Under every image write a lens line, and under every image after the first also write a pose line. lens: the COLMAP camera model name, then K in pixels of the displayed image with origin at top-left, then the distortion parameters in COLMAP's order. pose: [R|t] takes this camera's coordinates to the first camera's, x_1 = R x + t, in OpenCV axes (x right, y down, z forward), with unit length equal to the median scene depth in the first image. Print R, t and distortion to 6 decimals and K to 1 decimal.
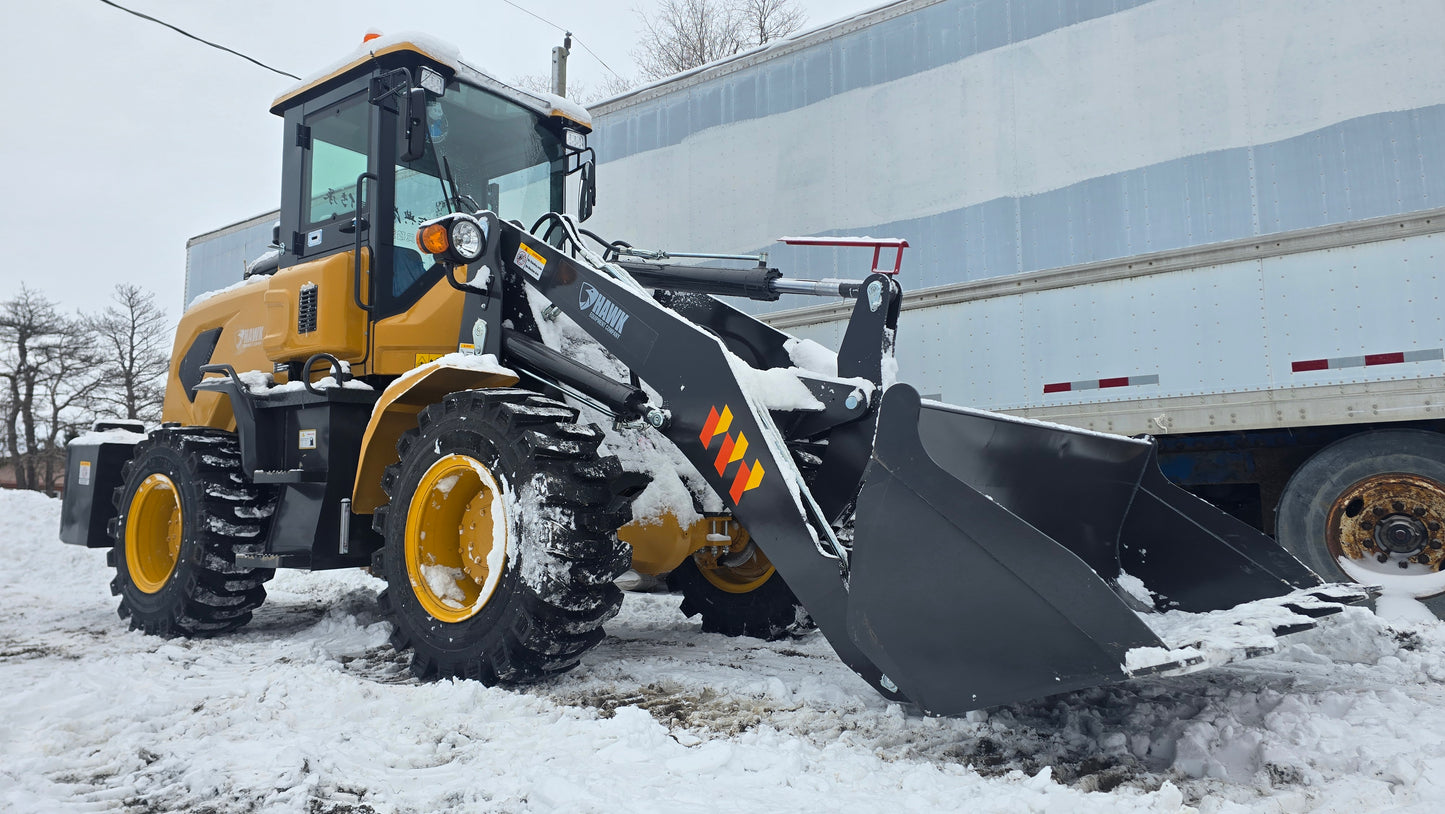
lens RADIAL K [[959.4, 0, 714.1], [0, 959.4, 398.8], [0, 0, 1]] dist [0.082110, -0.078391]
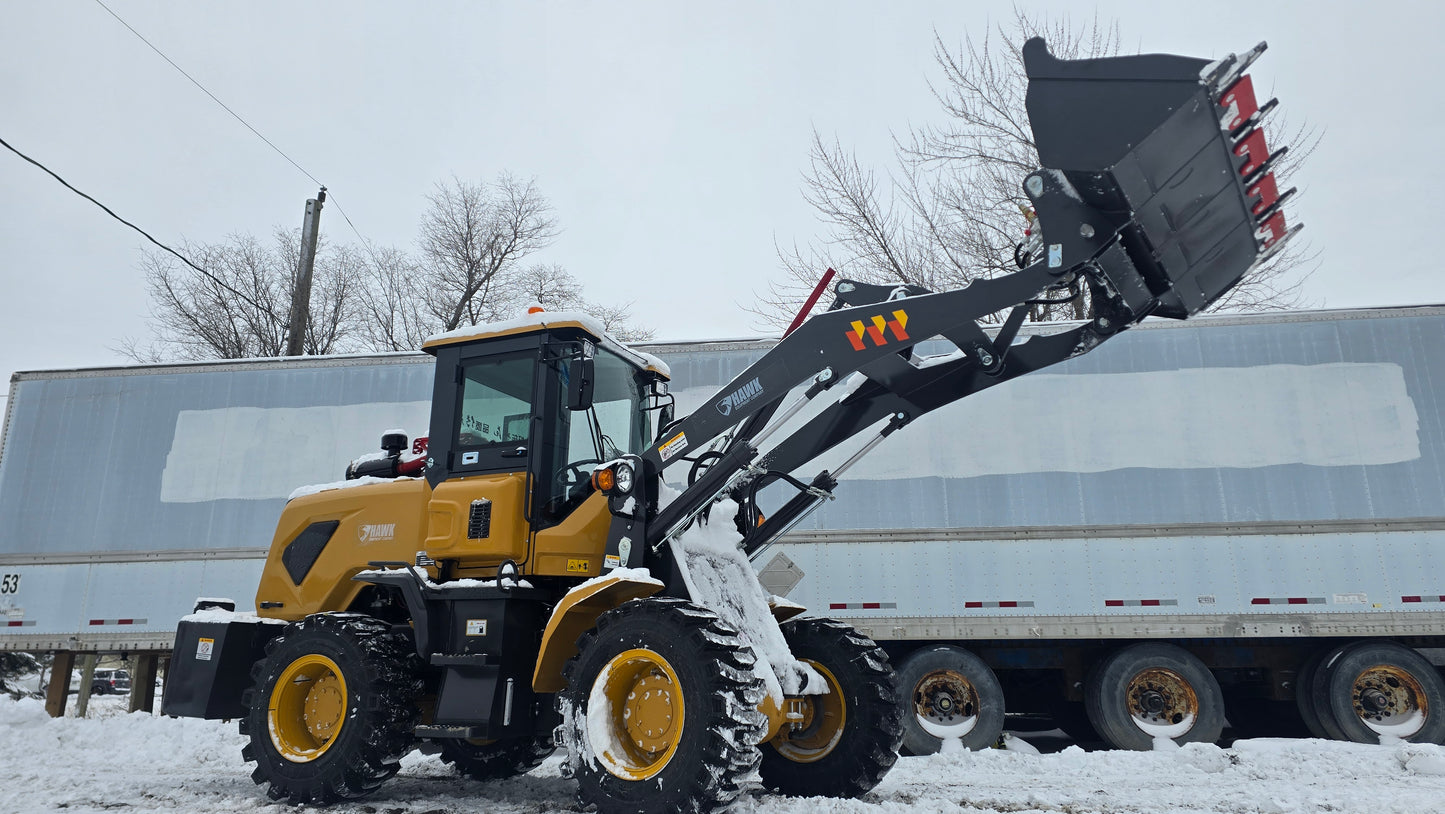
lens RADIAL K [[959.4, 0, 731.8], [0, 959.4, 401.0], [0, 0, 1]] dist [0.082110, -0.078391]
pose [[0.879014, 0.130630, 0.458553, -0.800163], [-0.060267, 0.984464, -0.164921, -0.057640], [-0.472973, 0.117333, 0.873230, -0.240272]]
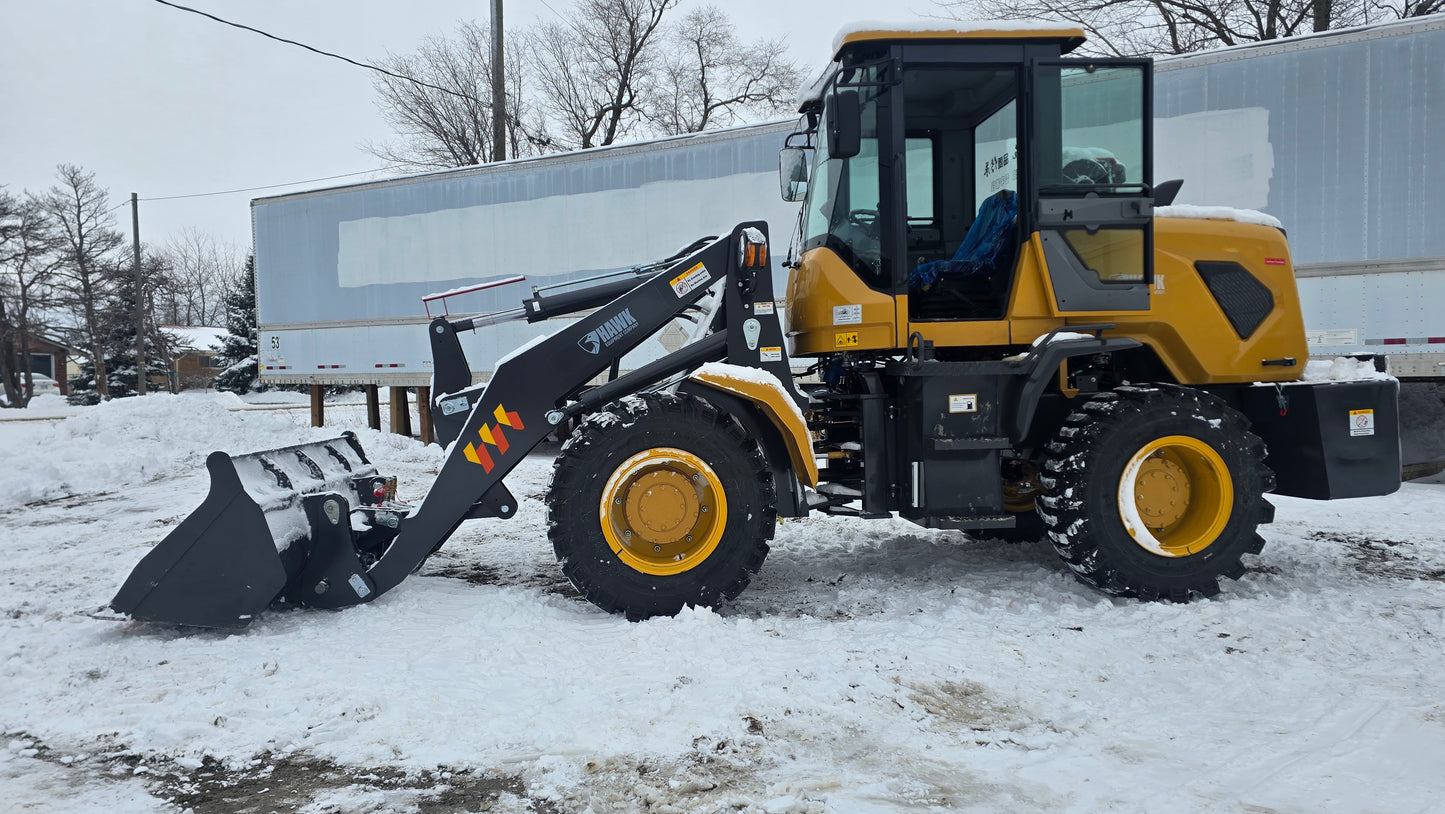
lens RADIAL K [[959.4, 0, 711.5], [0, 959.4, 416.6], [0, 0, 1]] dist [0.082110, -0.078391]
pose [[0.994441, -0.014573, 0.104283, -0.123864], [-0.004608, 0.983405, 0.181367, -0.253184], [-0.105195, -0.180839, 0.977871, -0.922725]]
